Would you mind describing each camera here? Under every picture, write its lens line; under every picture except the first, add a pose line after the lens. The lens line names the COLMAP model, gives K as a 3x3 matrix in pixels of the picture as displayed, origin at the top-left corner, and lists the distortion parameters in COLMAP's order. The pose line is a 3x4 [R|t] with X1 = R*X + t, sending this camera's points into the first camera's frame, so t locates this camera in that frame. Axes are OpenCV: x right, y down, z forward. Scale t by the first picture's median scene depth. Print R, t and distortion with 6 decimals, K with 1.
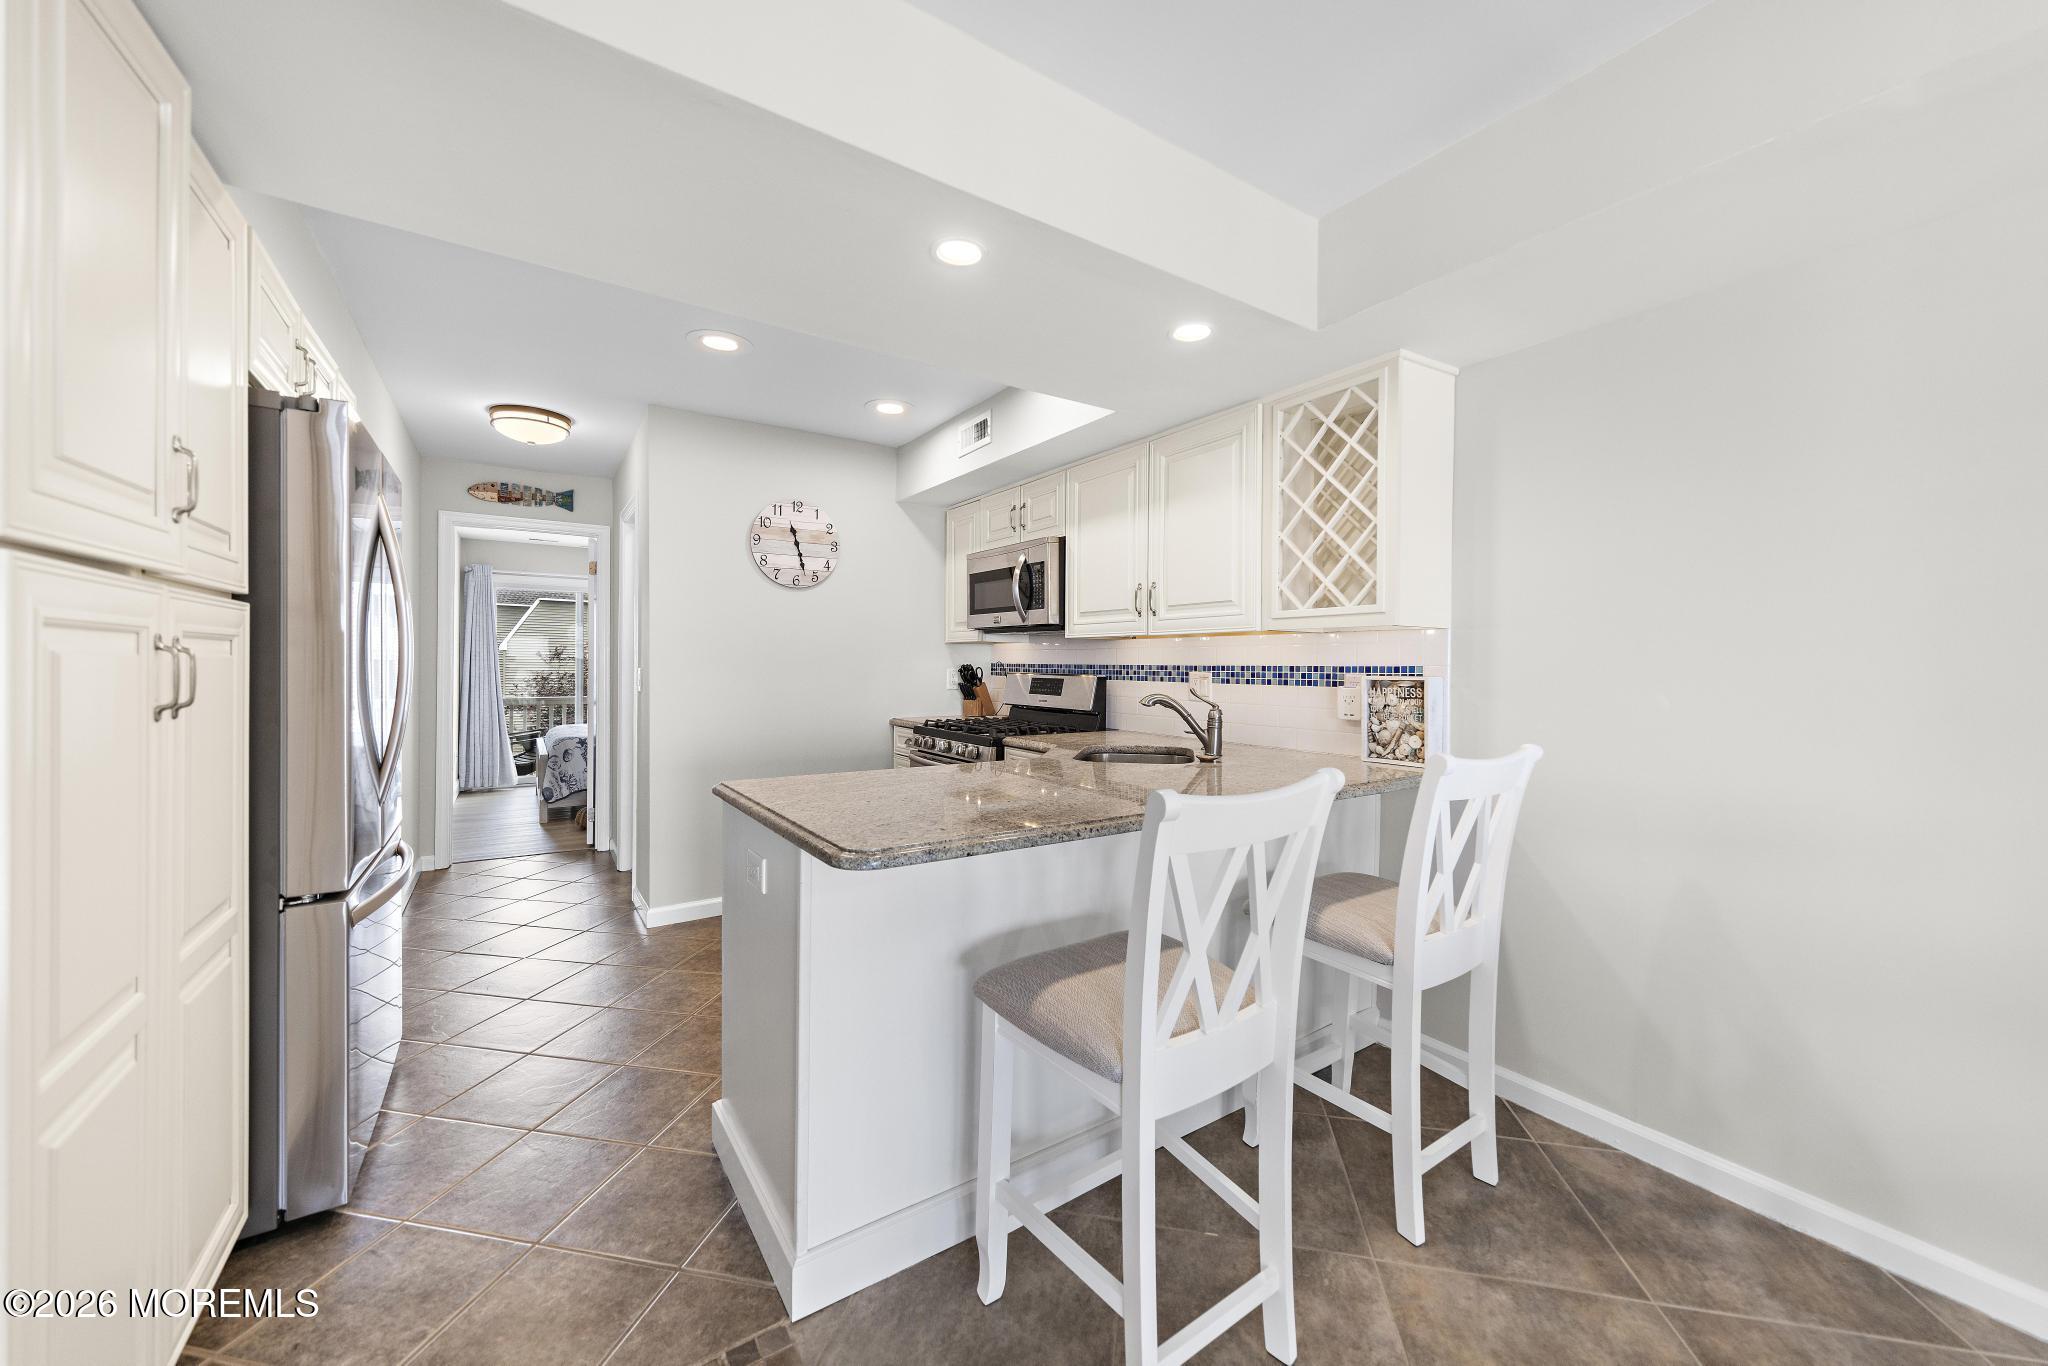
lens RADIAL K [[766.4, 0, 1029.9], [0, 766.4, 670.4], [0, 0, 1]] dist [0.001045, -0.000013]
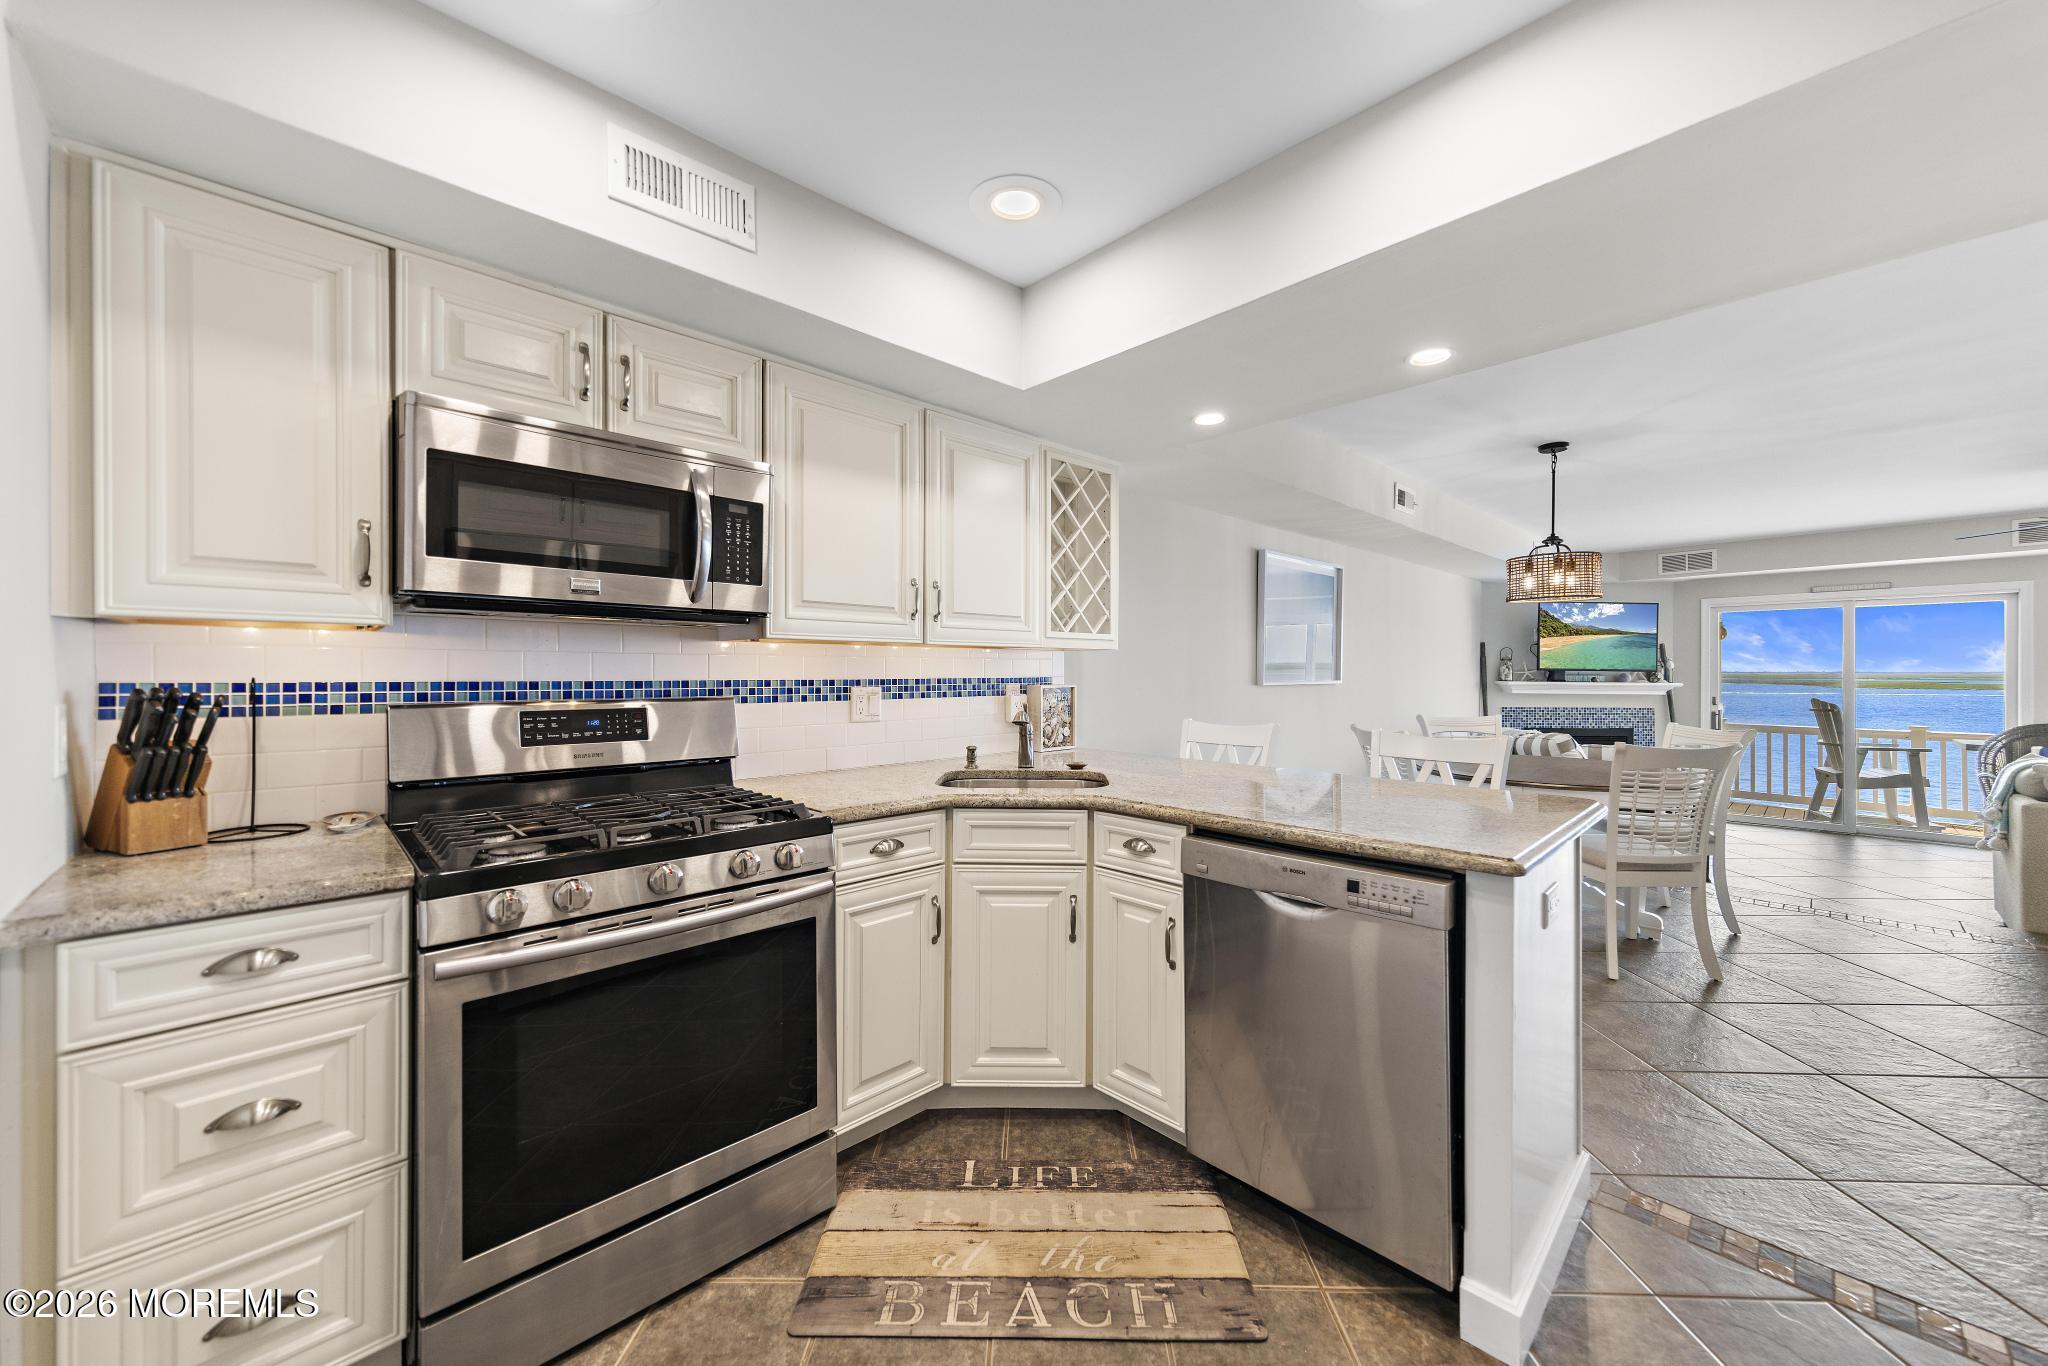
lens RADIAL K [[766.4, 0, 1029.9], [0, 766.4, 670.4], [0, 0, 1]] dist [0.001045, -0.000013]
pose [[-0.184453, -0.006409, 0.982820, -0.532465], [0.005621, 0.999956, 0.007575, -0.018007], [-0.982825, 0.006921, -0.184409, 0.819709]]
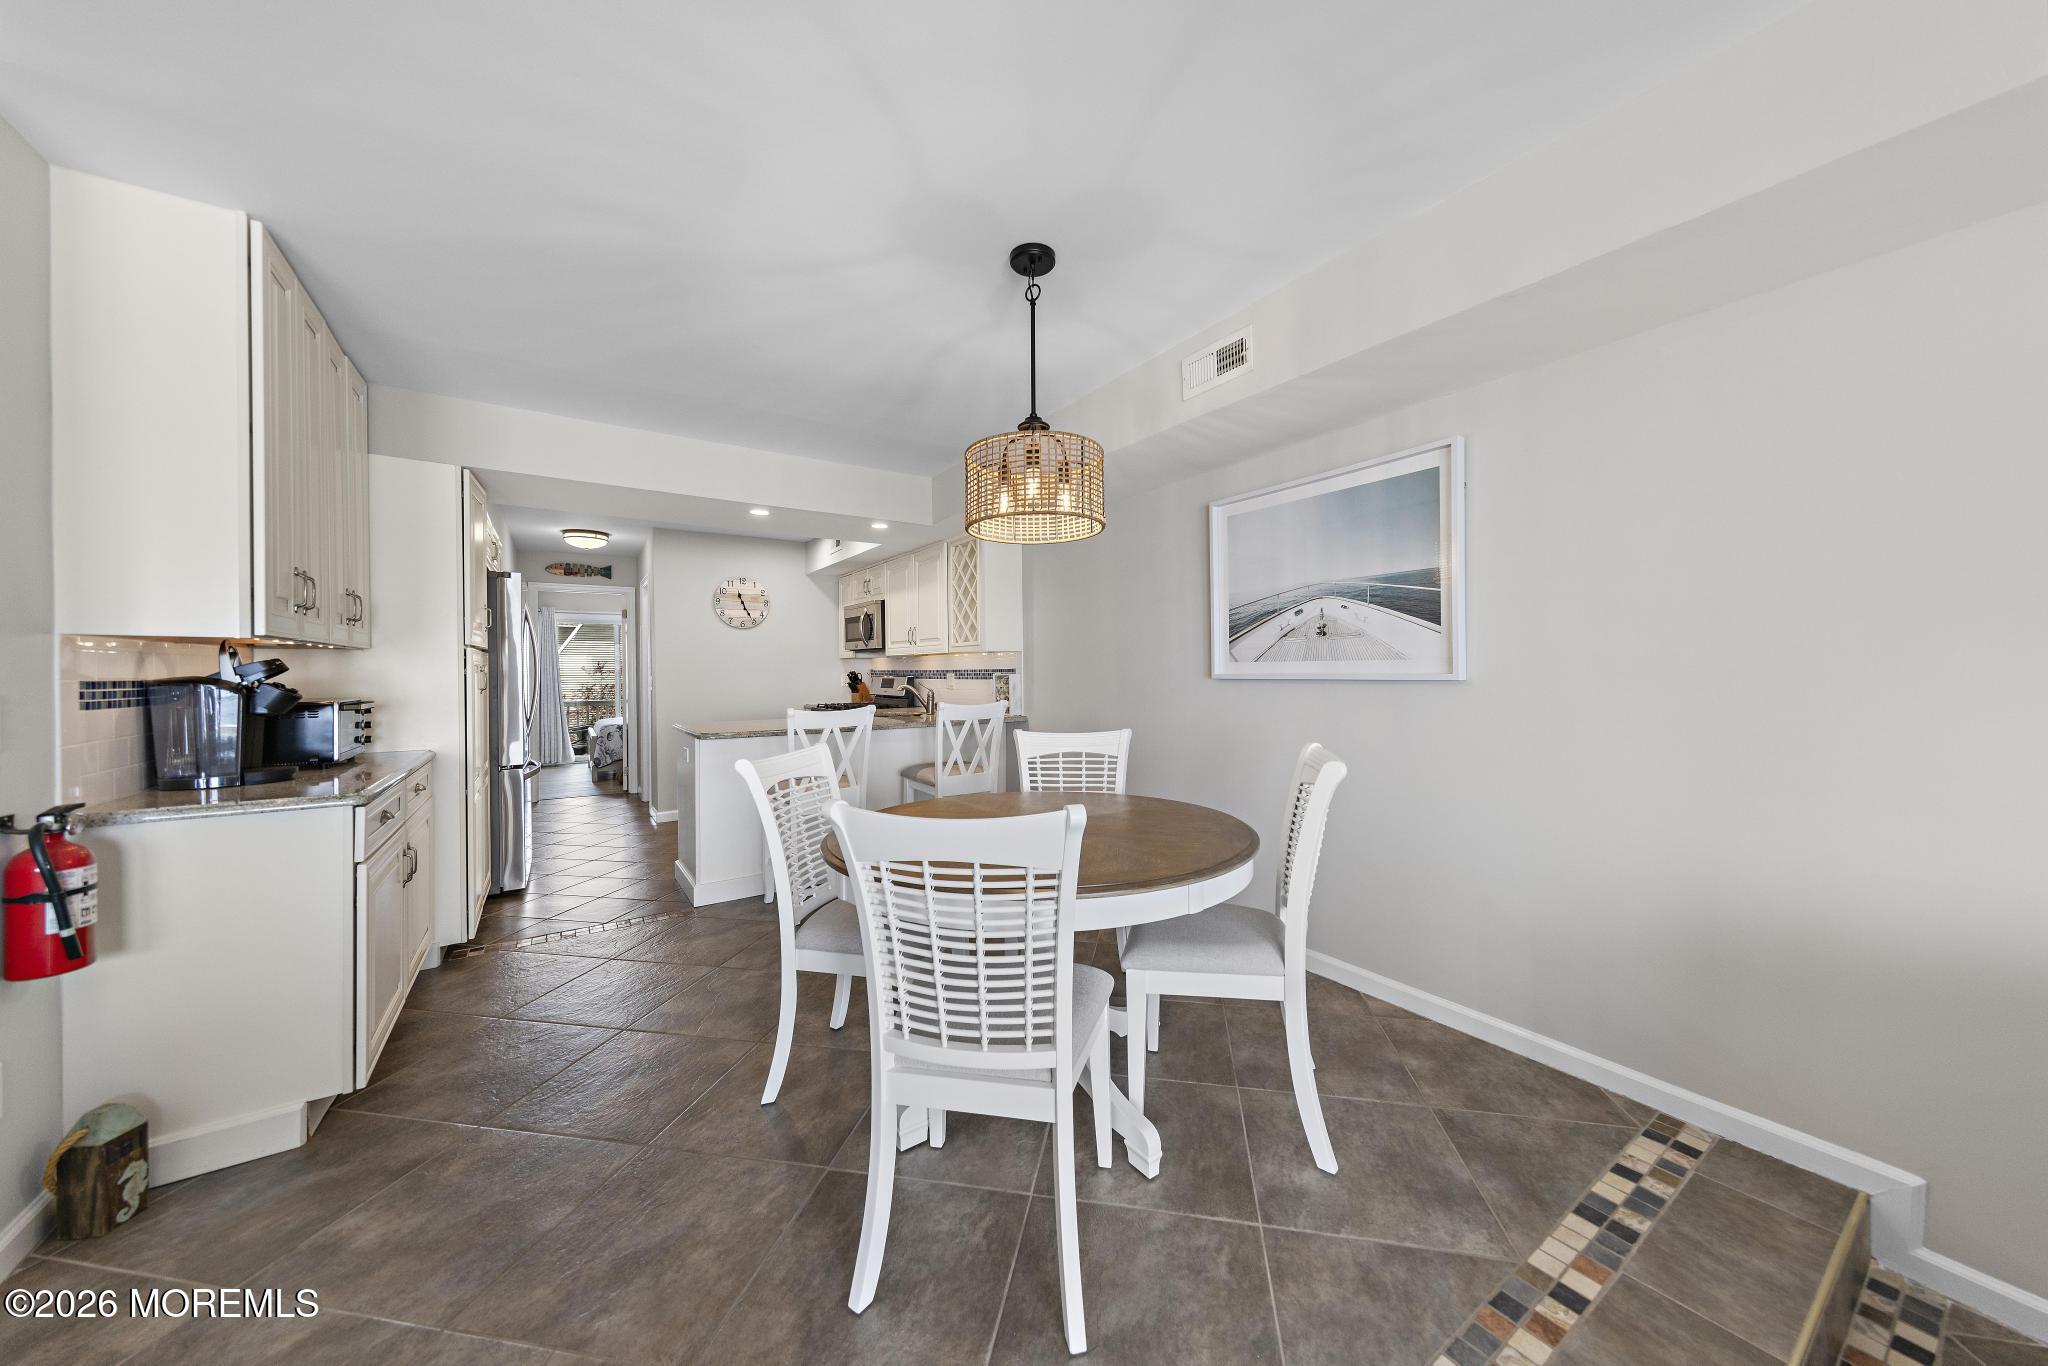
lens RADIAL K [[701.6, 0, 1041.2], [0, 701.6, 672.6], [0, 0, 1]] dist [0.002037, 0.000423]
pose [[0.999819, -0.016674, 0.009205, 0.358387], [0.016711, 0.999852, -0.004008, 0.009113], [-0.009137, 0.004161, 0.999950, -0.594869]]
